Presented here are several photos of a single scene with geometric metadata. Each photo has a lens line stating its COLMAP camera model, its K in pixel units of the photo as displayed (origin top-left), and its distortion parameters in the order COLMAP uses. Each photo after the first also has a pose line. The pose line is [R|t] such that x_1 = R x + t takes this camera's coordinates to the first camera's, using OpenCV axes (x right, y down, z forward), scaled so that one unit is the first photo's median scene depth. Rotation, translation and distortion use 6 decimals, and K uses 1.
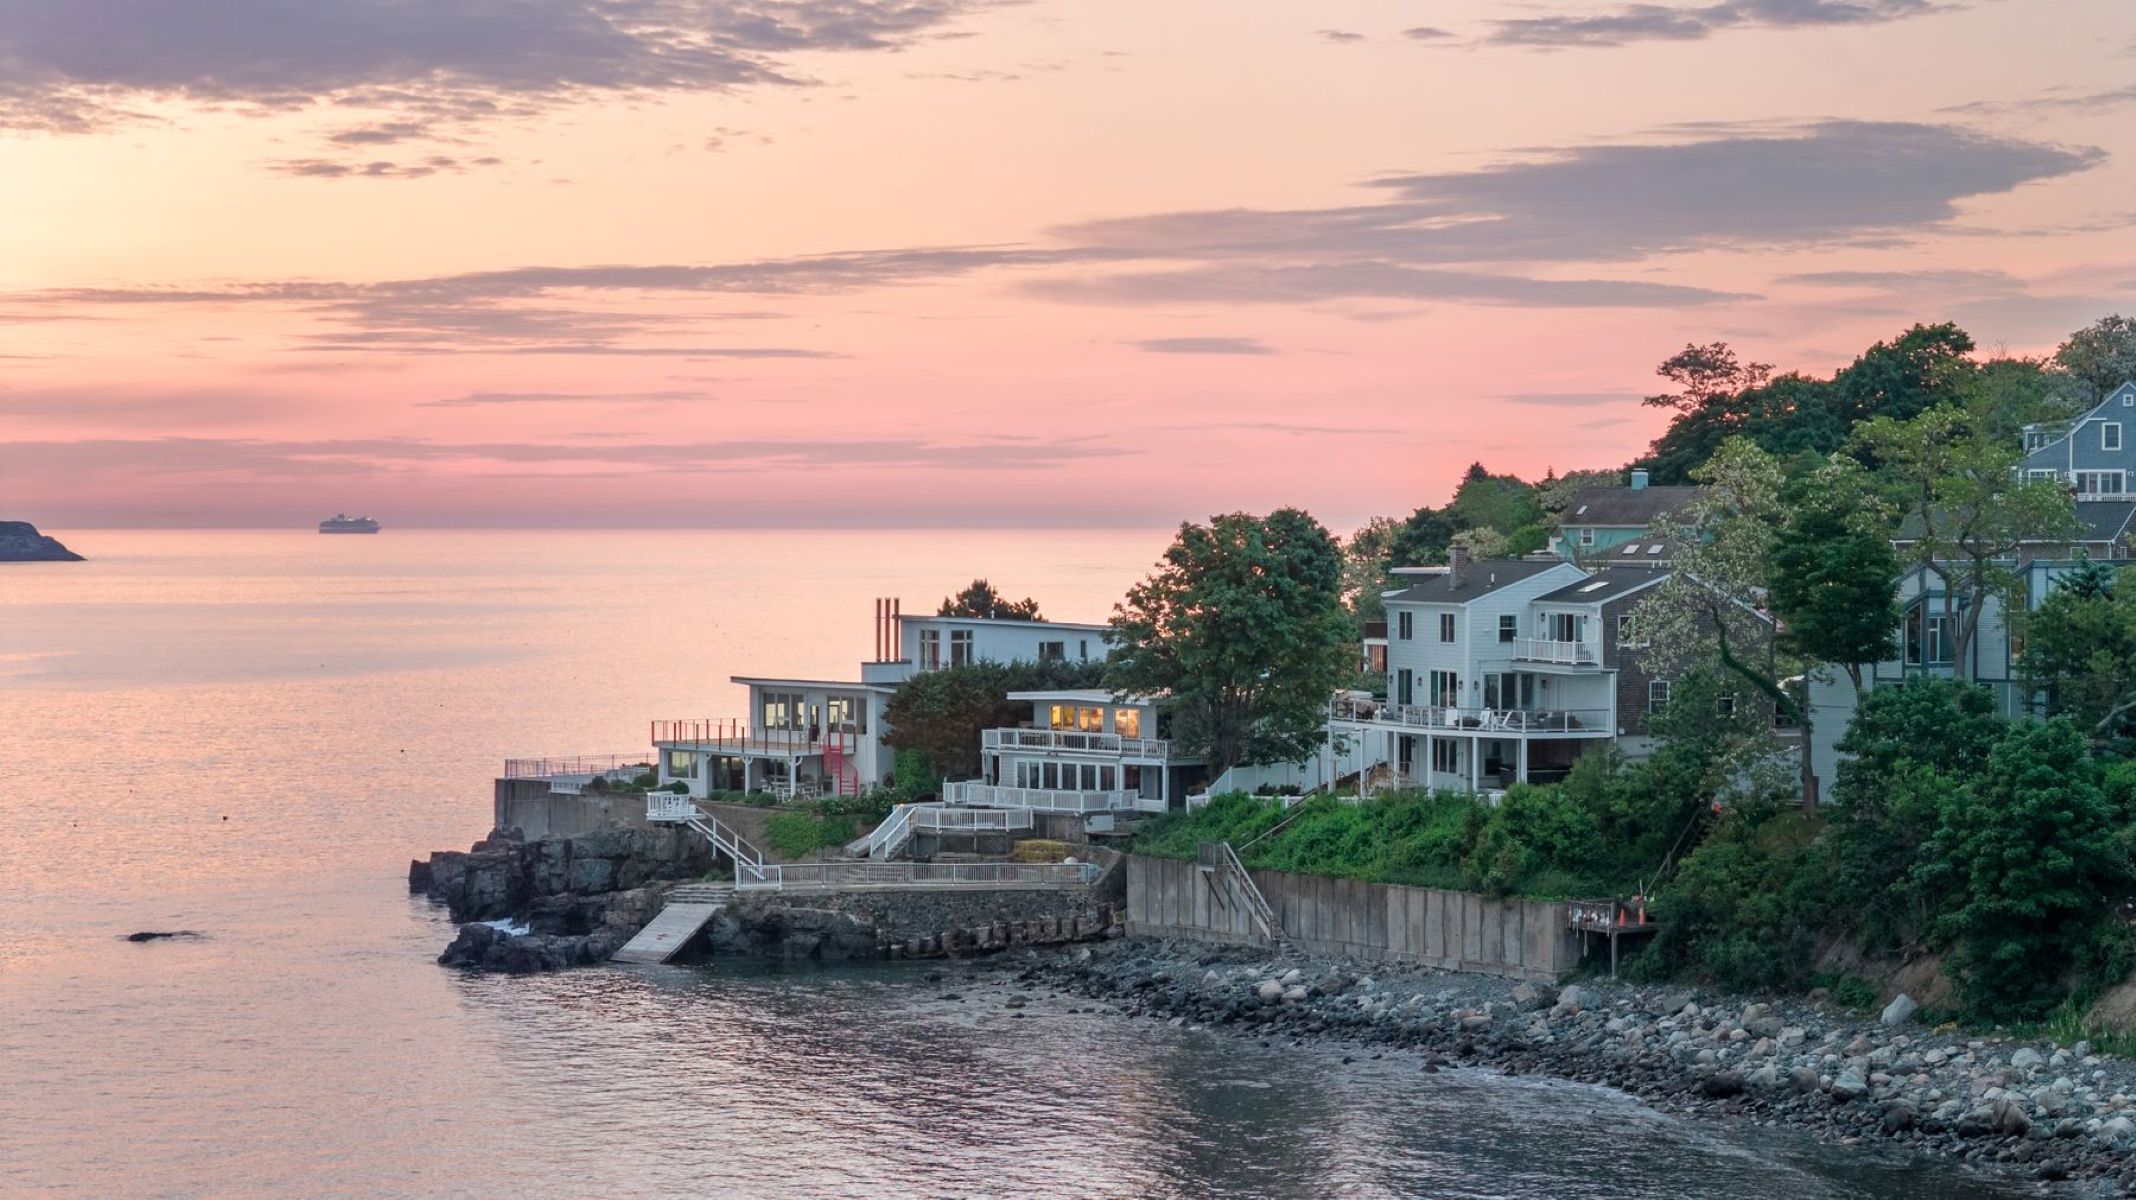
lens RADIAL K [[4268.1, 0, 1068.0], [0, 4268.1, 600.0], [0, 0, 1]] dist [-0.180279, 0.042136]
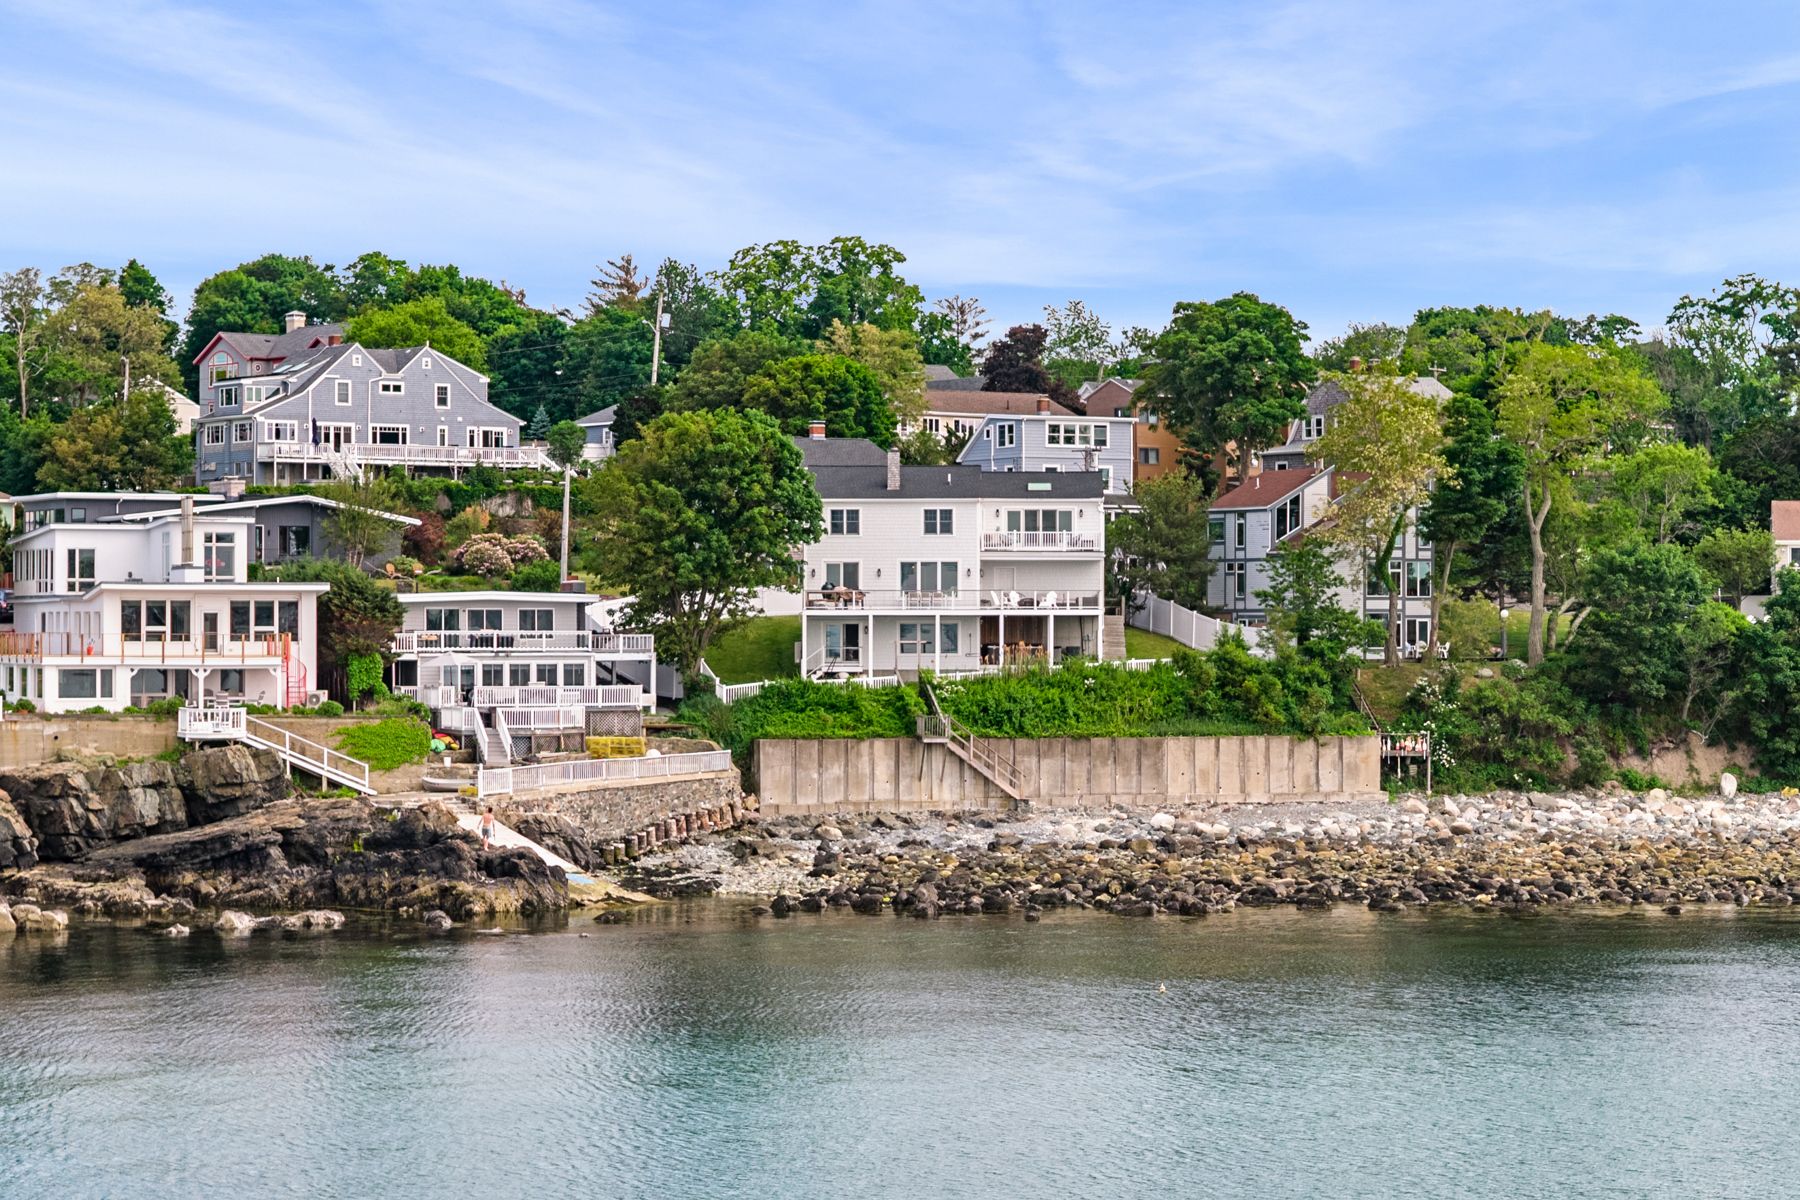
lens RADIAL K [[4321.3, 0, 900.0], [0, 4321.3, 600.0], [0, 0, 1]] dist [-0.148078, -0.562186]
pose [[0.359352, 0.005892, 0.933184, -0.935942], [0.017737, 0.999756, -0.013142, 0.040350], [-0.933034, 0.021275, 0.359160, 0.594900]]
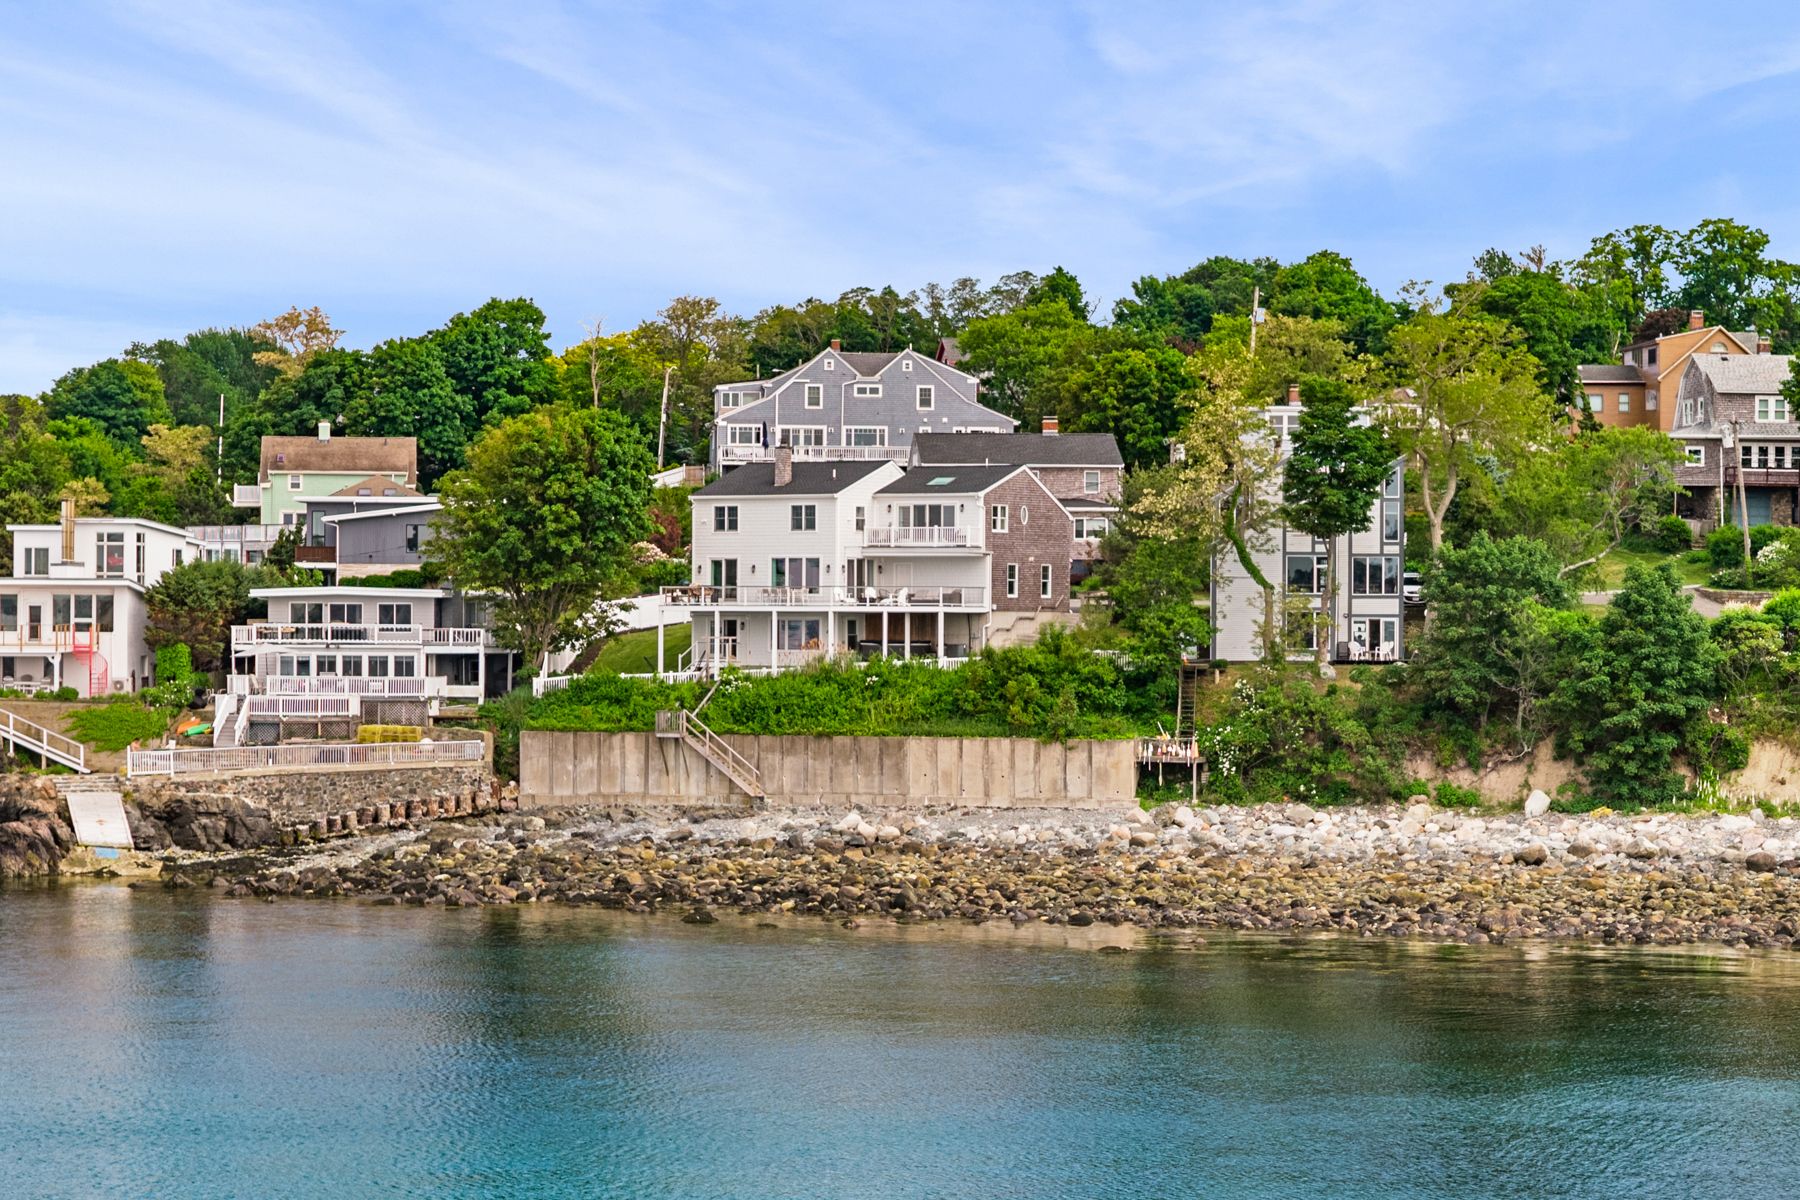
lens RADIAL K [[4321.3, 0, 900.0], [0, 4321.3, 600.0], [0, 0, 1]] dist [-0.148078, -0.562186]
pose [[0.782233, 0.008215, 0.622932, -0.573055], [0.005508, 0.999783, -0.020101, 0.049162], [-0.622962, 0.019155, 0.782017, 0.110176]]
